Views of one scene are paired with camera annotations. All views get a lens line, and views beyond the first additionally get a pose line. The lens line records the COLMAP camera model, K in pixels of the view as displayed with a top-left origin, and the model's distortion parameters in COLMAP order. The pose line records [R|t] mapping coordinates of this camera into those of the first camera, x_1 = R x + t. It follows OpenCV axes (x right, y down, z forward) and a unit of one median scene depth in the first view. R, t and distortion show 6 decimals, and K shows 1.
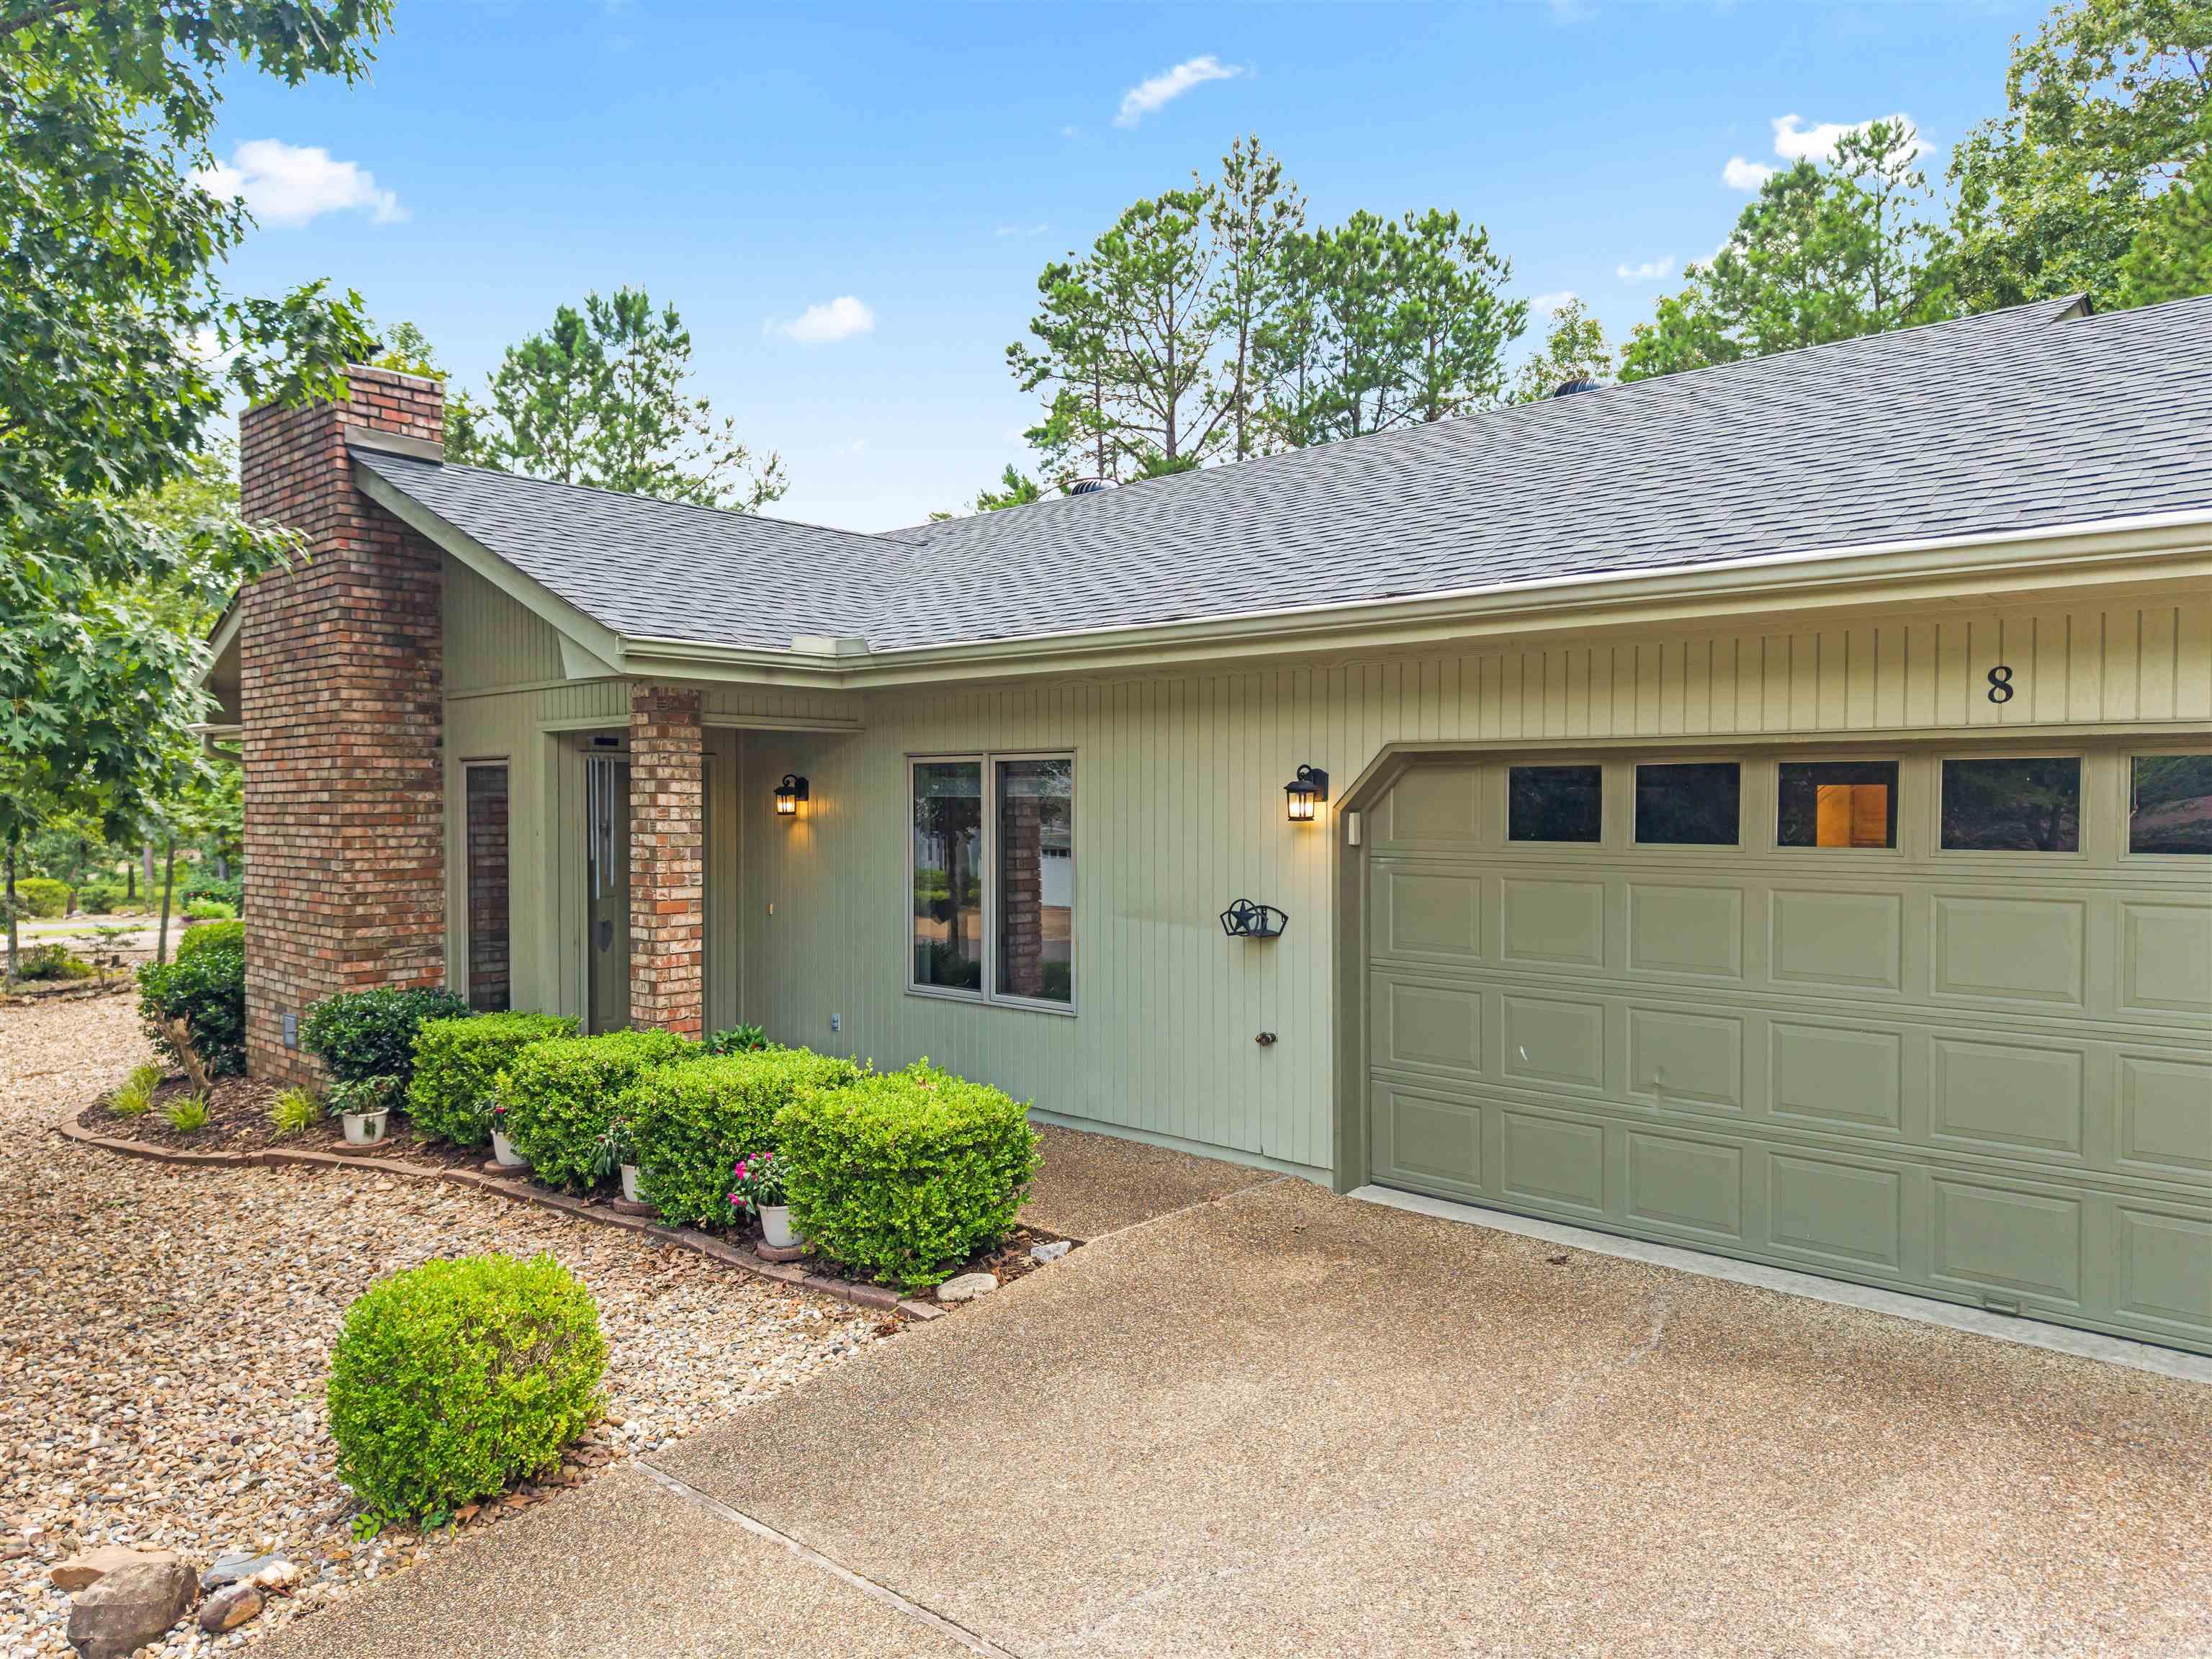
lens RADIAL K [[1499.5, 0, 1121.3], [0, 1499.5, 810.7], [0, 0, 1]] dist [0.002526, -0.003374]
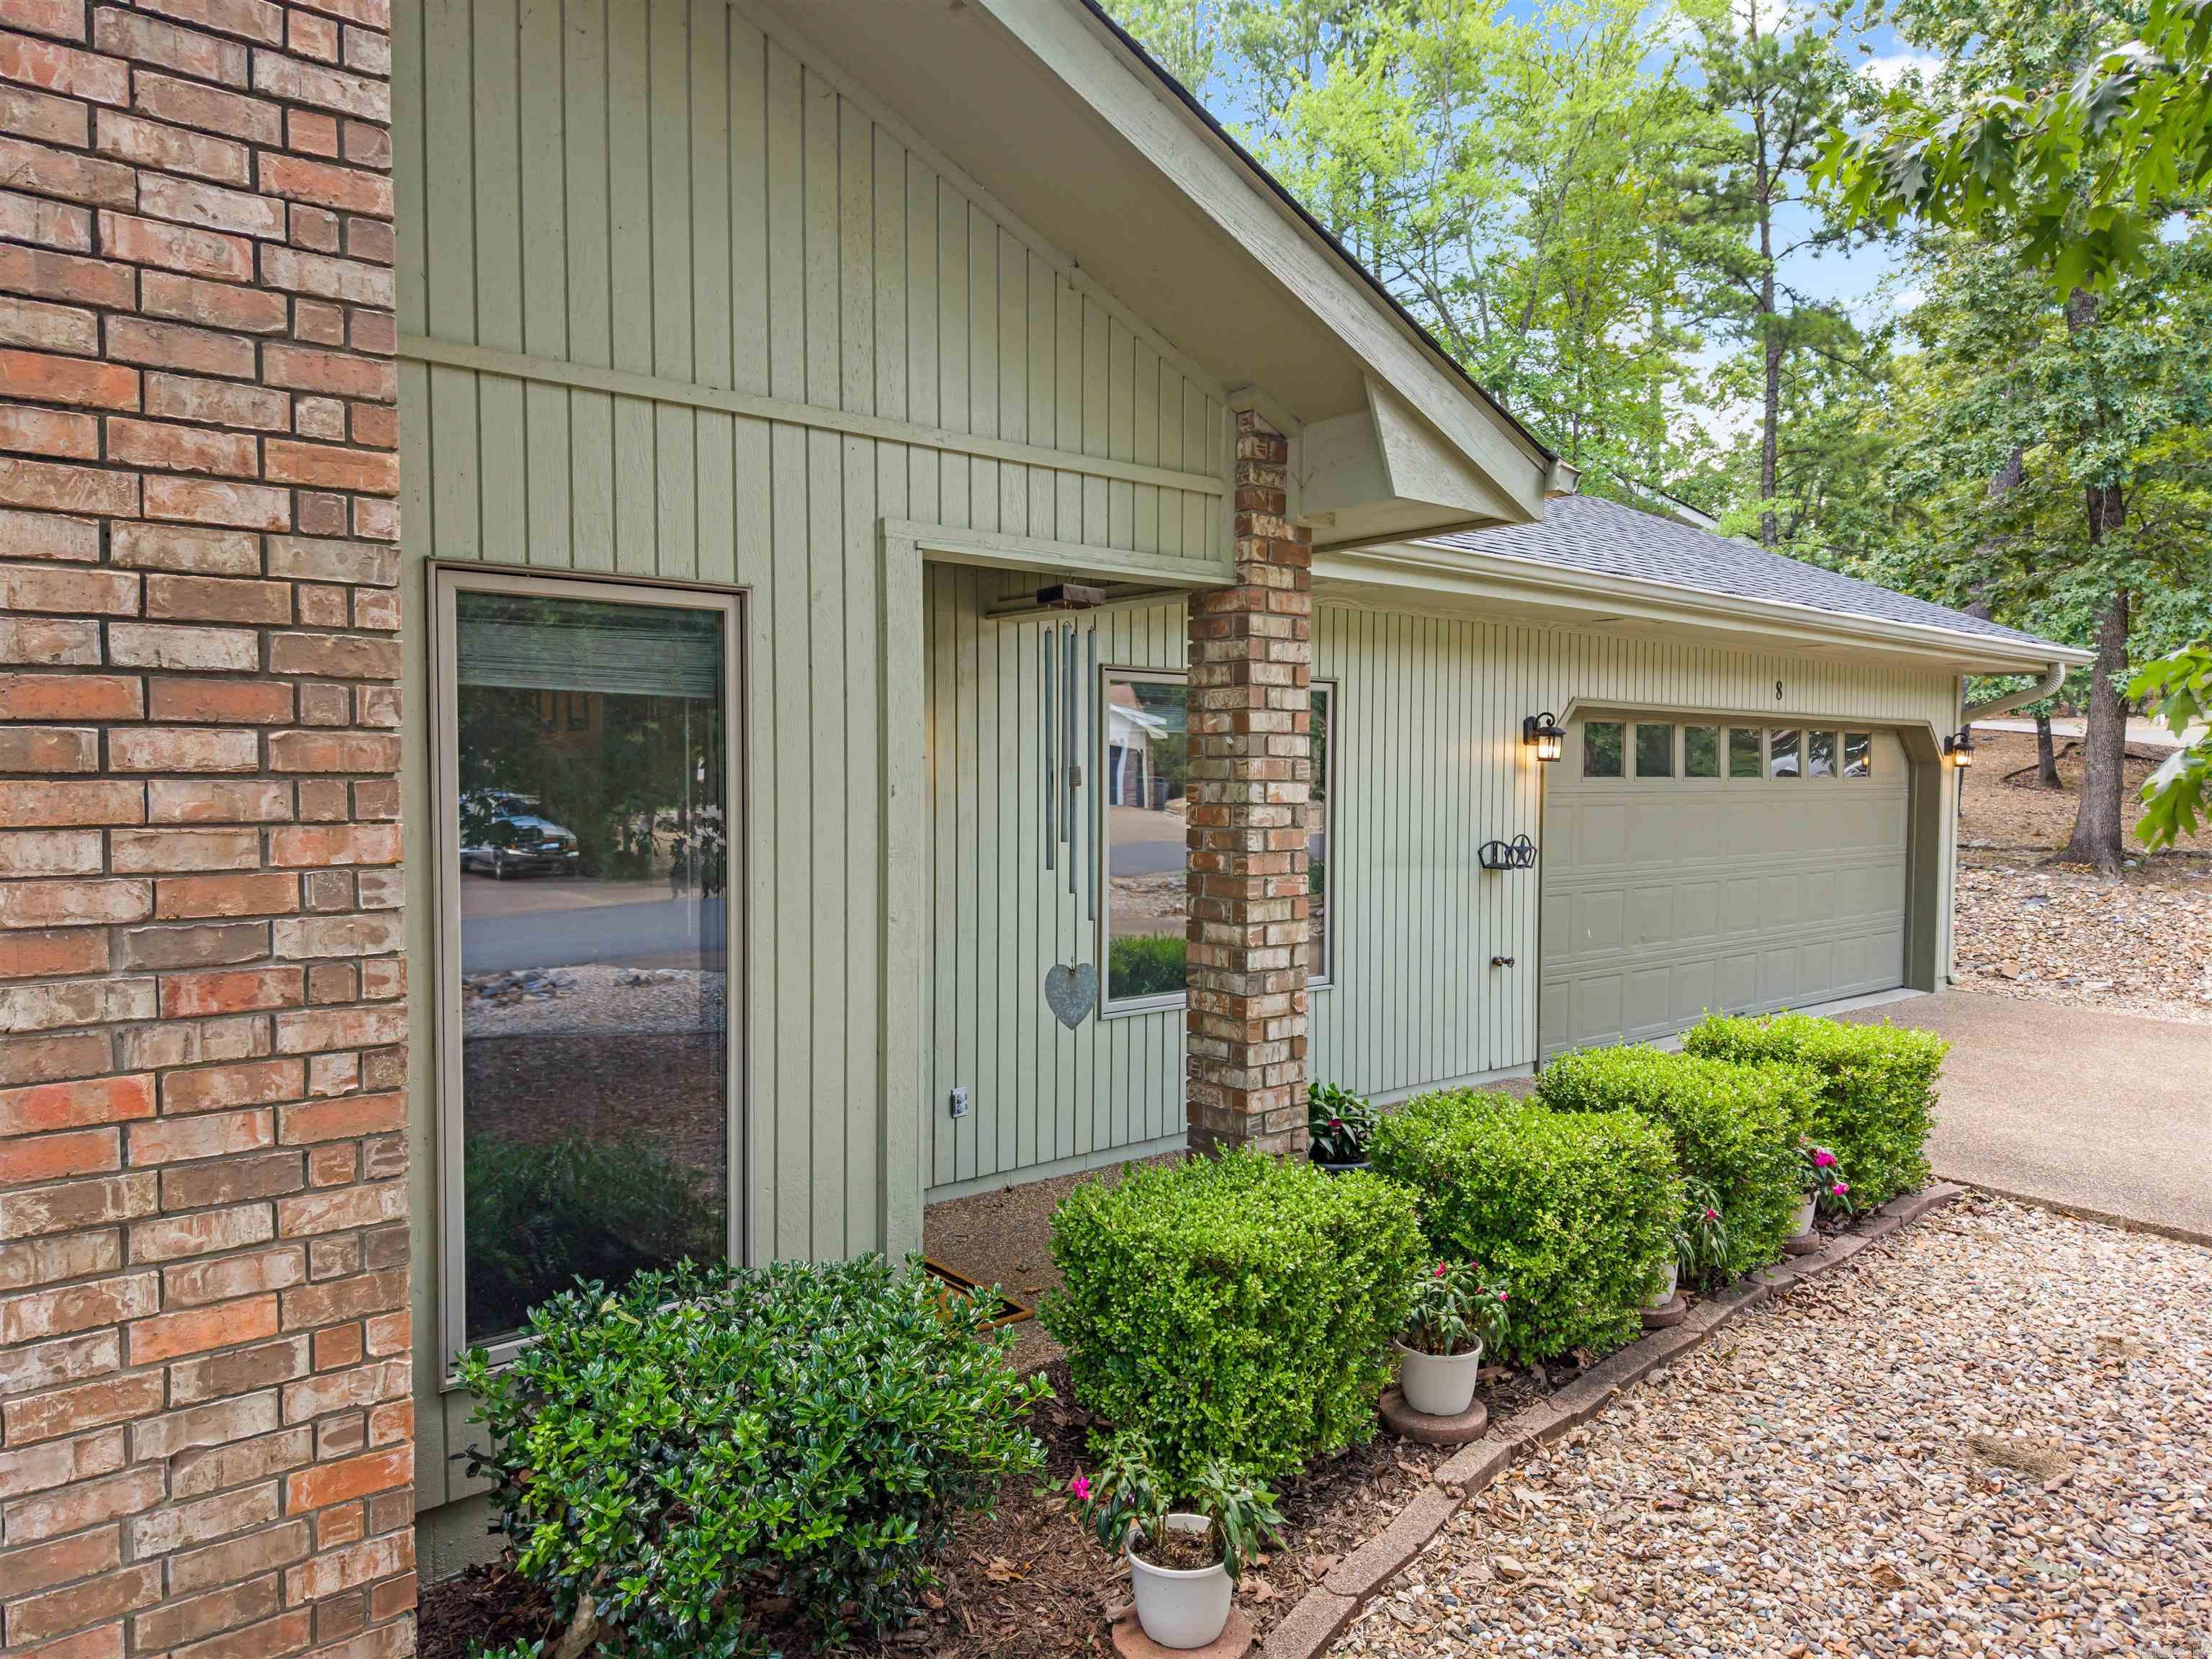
lens RADIAL K [[1499.5, 0, 1121.3], [0, 1499.5, 810.7], [0, 0, 1]] dist [0.002526, -0.003374]
pose [[0.121852, -0.024216, 0.992253, -0.753537], [0.002947, 0.999707, 0.024036, 0.010495], [-0.992544, -0.000005, 0.121887, 0.840499]]
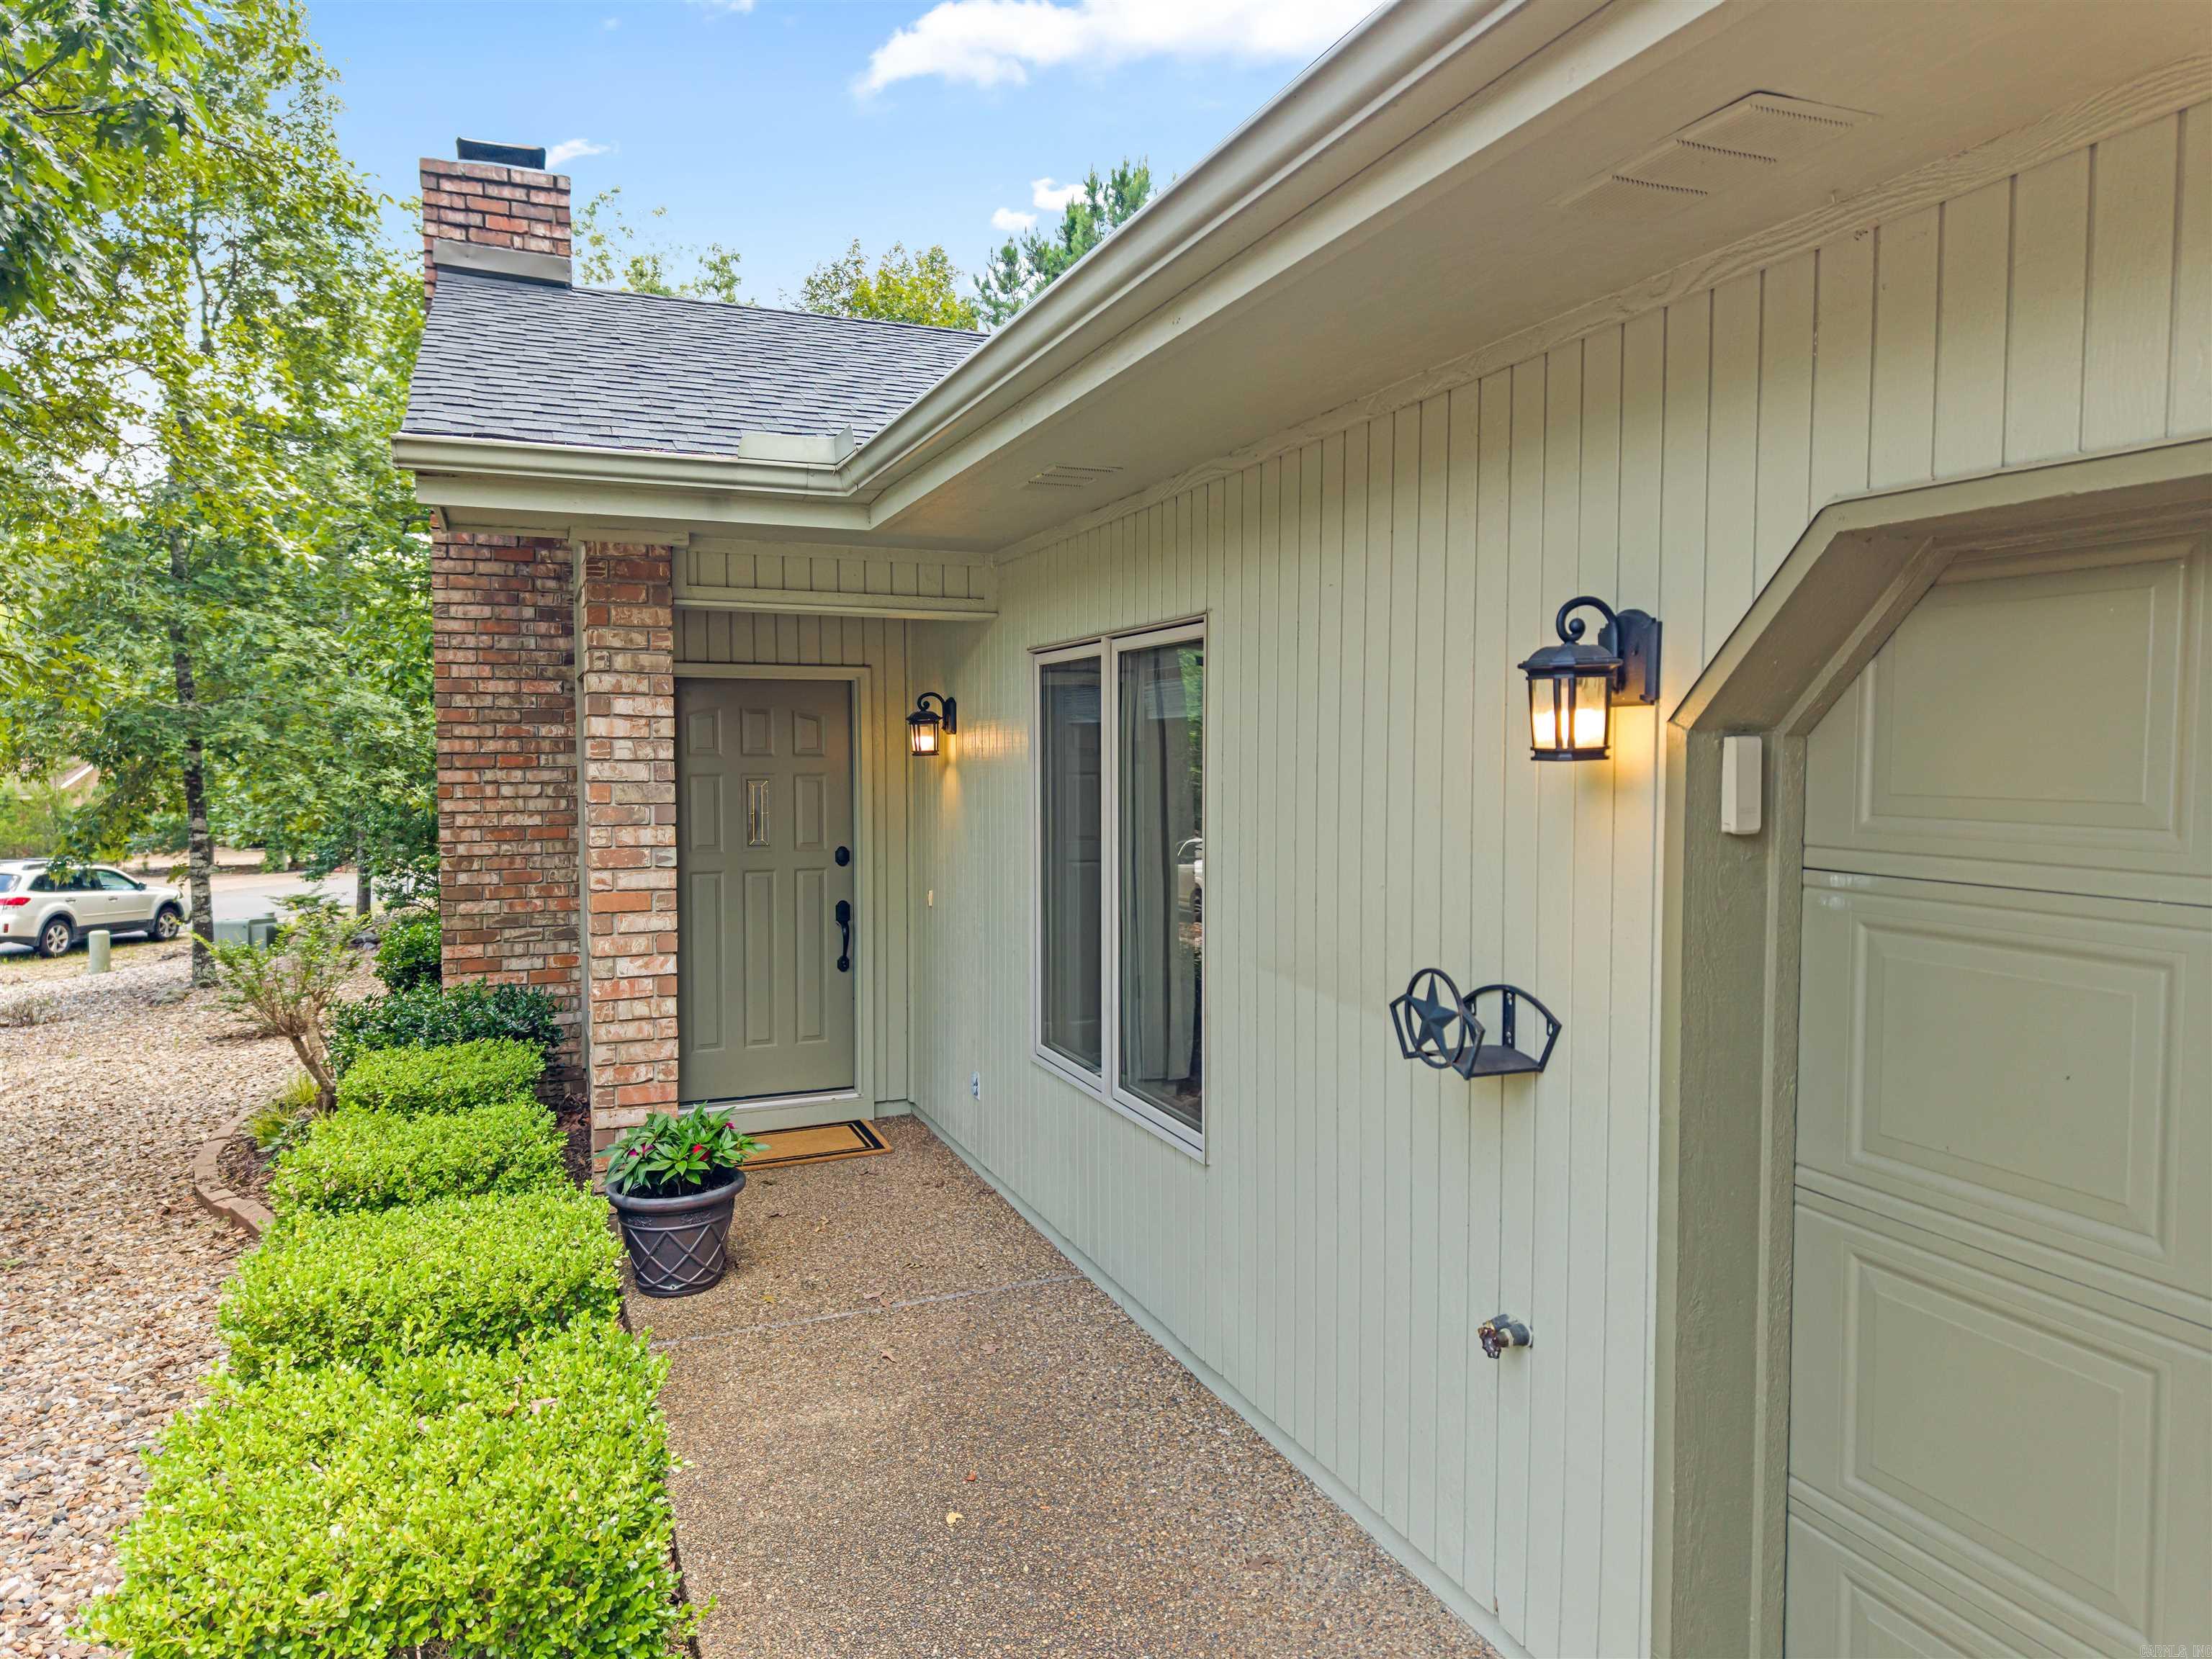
lens RADIAL K [[1495.8, 0, 1106.0], [0, 1495.8, 829.5], [0, 0, 1]] dist [0.001081, -0.003718]
pose [[0.899479, 0.022795, -0.436370, 0.124065], [-0.002949, 0.998932, 0.046102, 0.004872], [0.436955, -0.040180, 0.898585, 0.455001]]
